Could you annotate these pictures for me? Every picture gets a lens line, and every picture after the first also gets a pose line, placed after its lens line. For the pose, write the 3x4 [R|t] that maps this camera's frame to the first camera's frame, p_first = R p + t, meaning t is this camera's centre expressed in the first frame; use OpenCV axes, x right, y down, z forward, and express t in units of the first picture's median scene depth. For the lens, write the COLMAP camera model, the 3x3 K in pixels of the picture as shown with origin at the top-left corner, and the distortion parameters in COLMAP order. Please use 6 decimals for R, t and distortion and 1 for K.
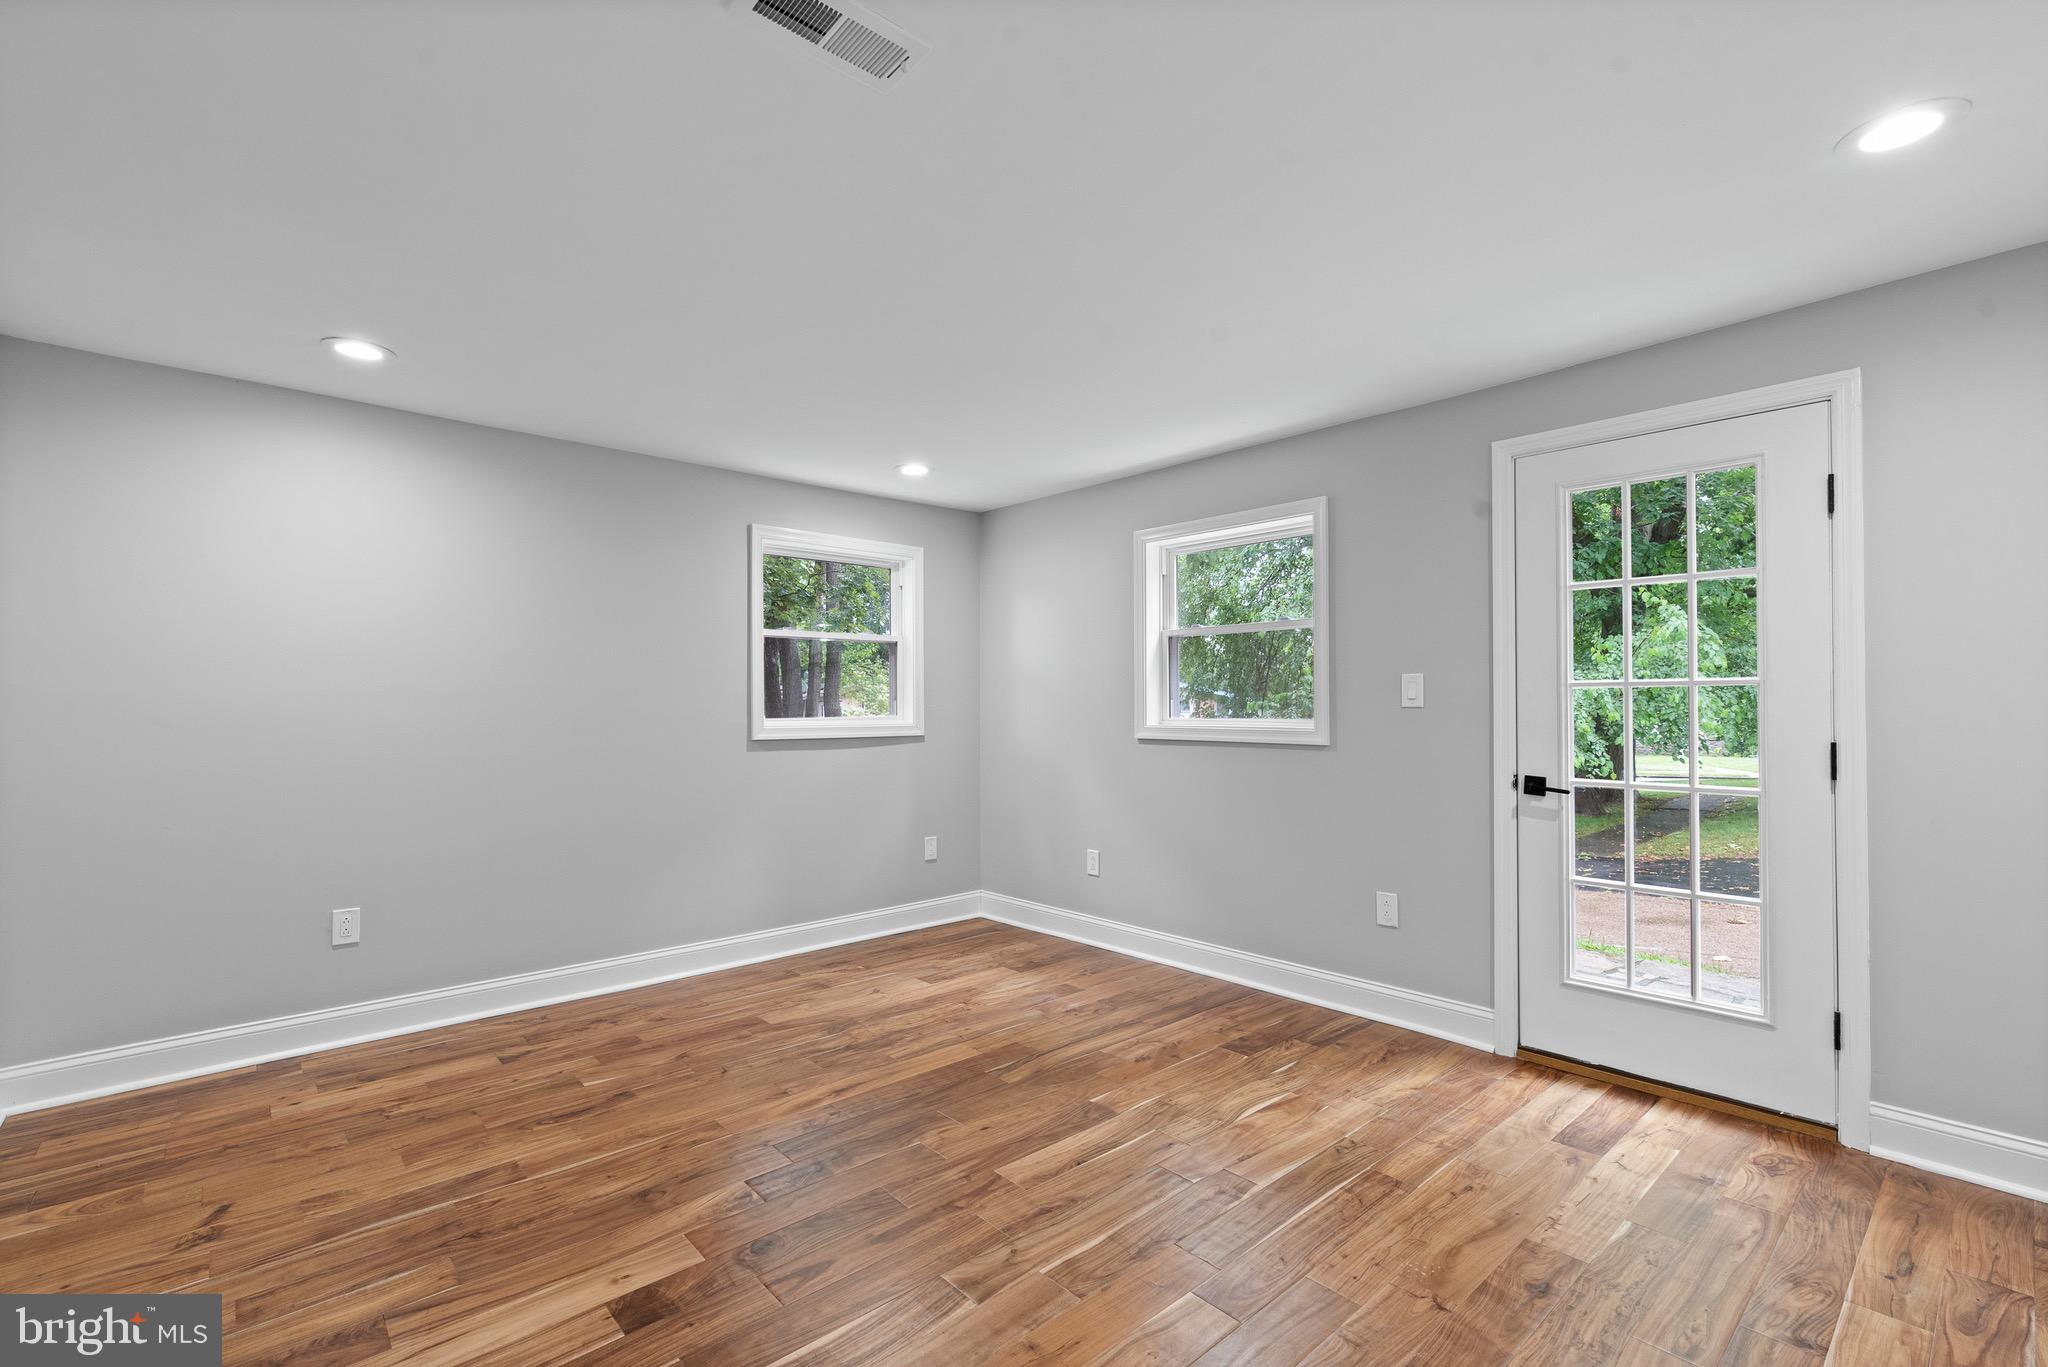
lens RADIAL K [[888.3, 0, 1020.1], [0, 888.3, 702.1], [0, 0, 1]] dist [0.000180, -0.000543]
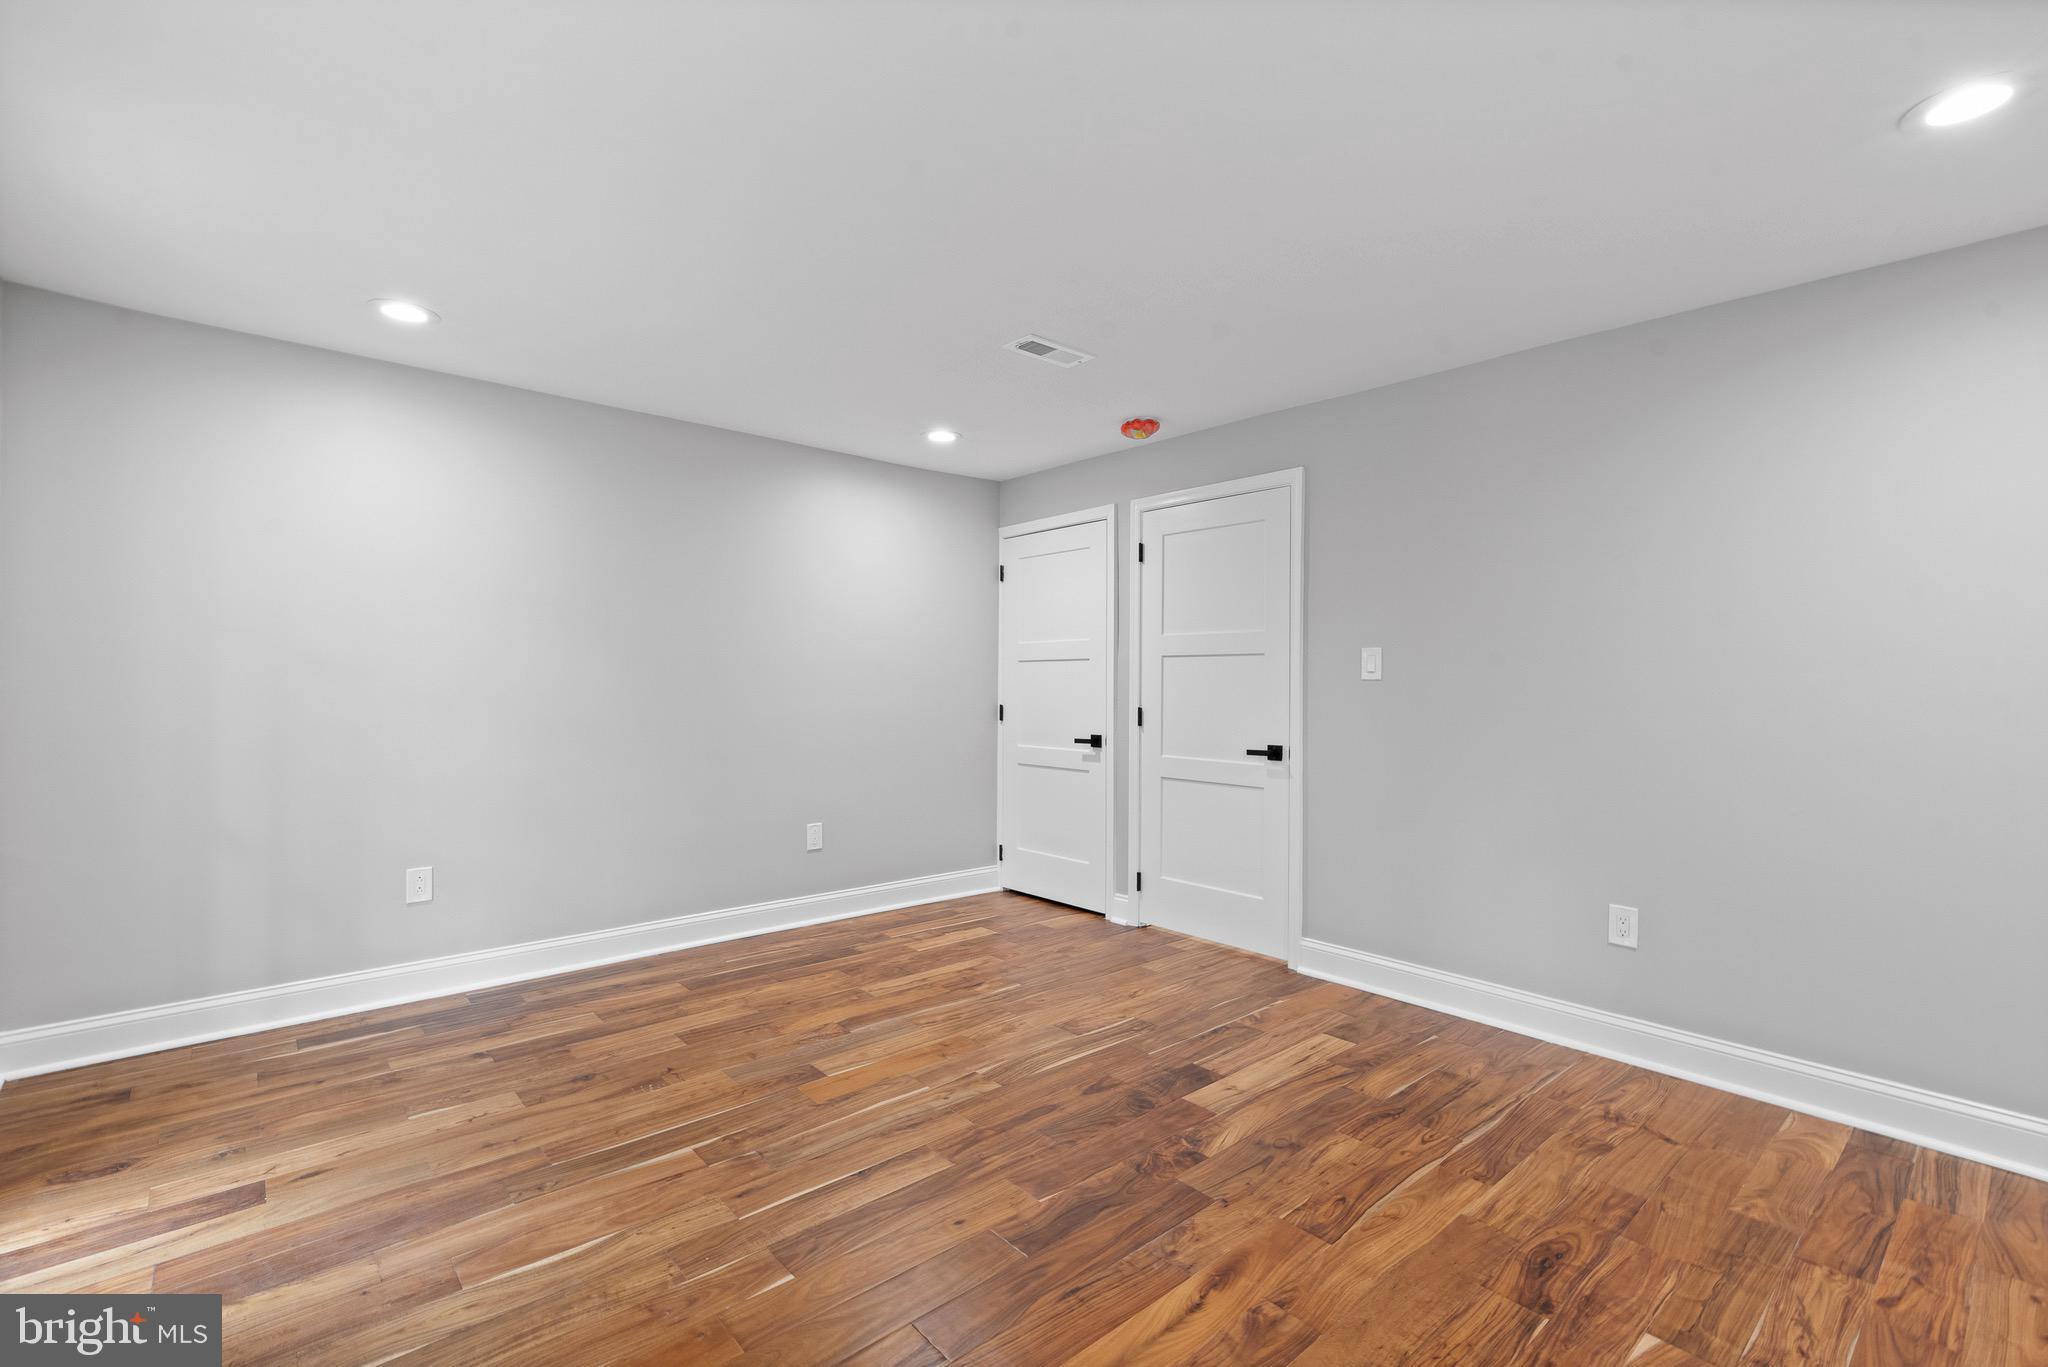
lens RADIAL K [[888.3, 0, 1020.1], [0, 888.3, 702.1], [0, 0, 1]] dist [0.000180, -0.000543]
pose [[-0.999825, -0.005331, 0.017910, -0.125230], [-0.004989, 0.999805, 0.019105, 0.019492], [-0.018008, 0.019012, -0.999657, 2.118383]]
